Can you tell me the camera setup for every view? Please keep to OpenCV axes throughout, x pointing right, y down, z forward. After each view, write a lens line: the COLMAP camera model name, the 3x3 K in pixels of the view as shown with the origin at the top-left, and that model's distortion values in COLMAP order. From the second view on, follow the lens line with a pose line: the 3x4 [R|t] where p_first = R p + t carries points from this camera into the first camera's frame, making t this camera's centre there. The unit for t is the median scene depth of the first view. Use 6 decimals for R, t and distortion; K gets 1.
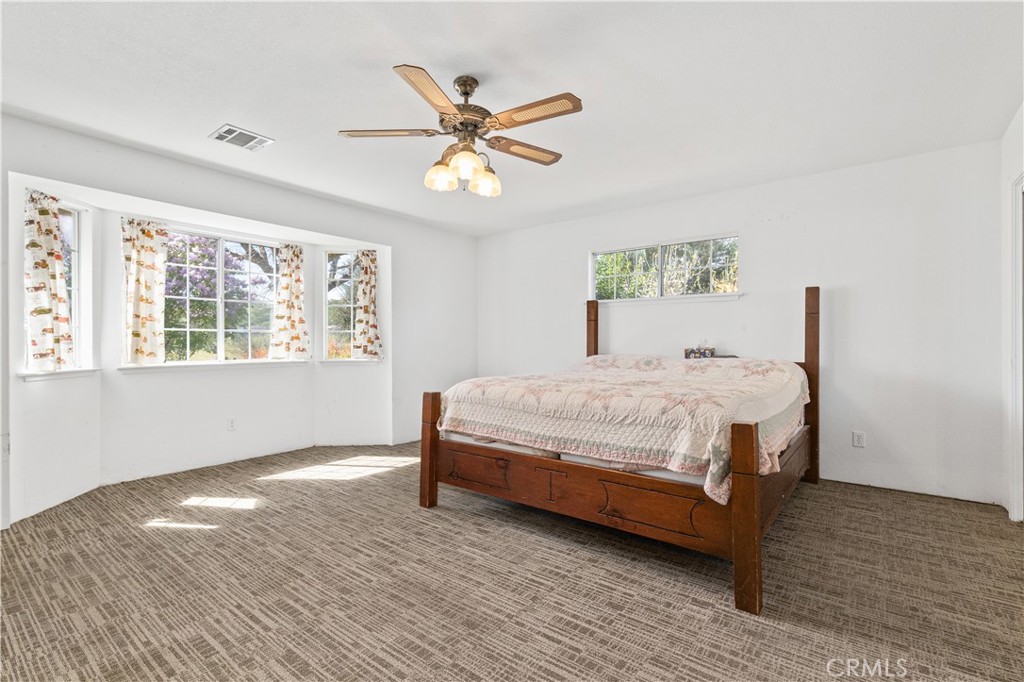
lens RADIAL K [[468.8, 0, 520.4], [0, 468.8, 345.9], [0, 0, 1]] dist [-0.000601, -0.000321]
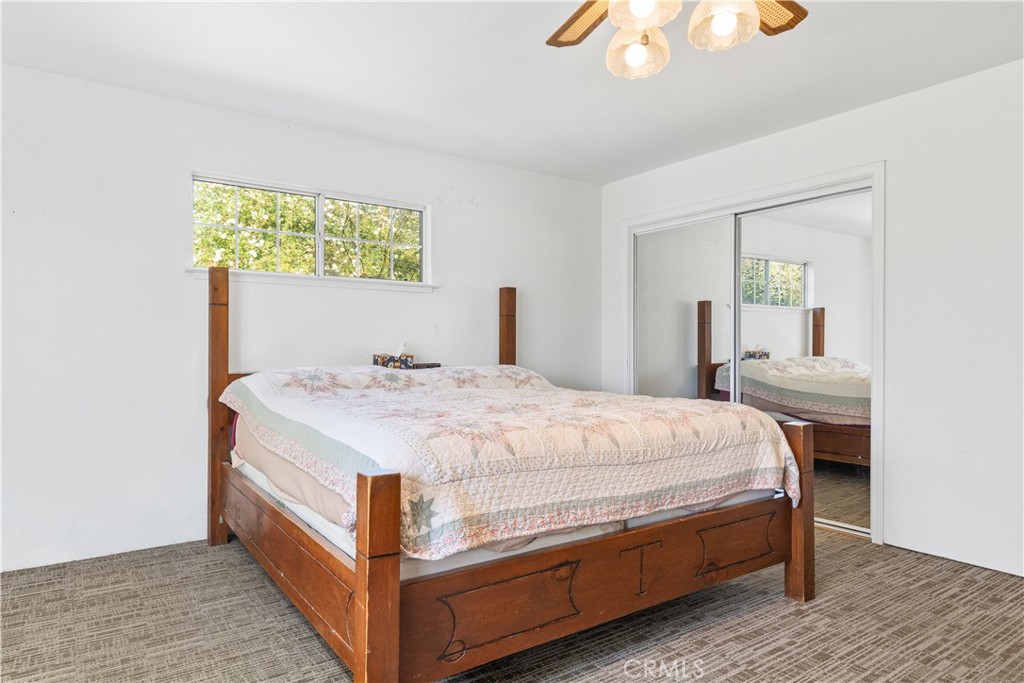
lens RADIAL K [[613.5, 0, 510.2], [0, 613.5, 357.6], [0, 0, 1]] dist [0.005075, 0.002504]
pose [[0.303206, -0.013708, 0.952826, -0.814378], [0.003840, 0.999906, 0.013163, -0.004470], [-0.952917, -0.000332, 0.303230, 0.951154]]
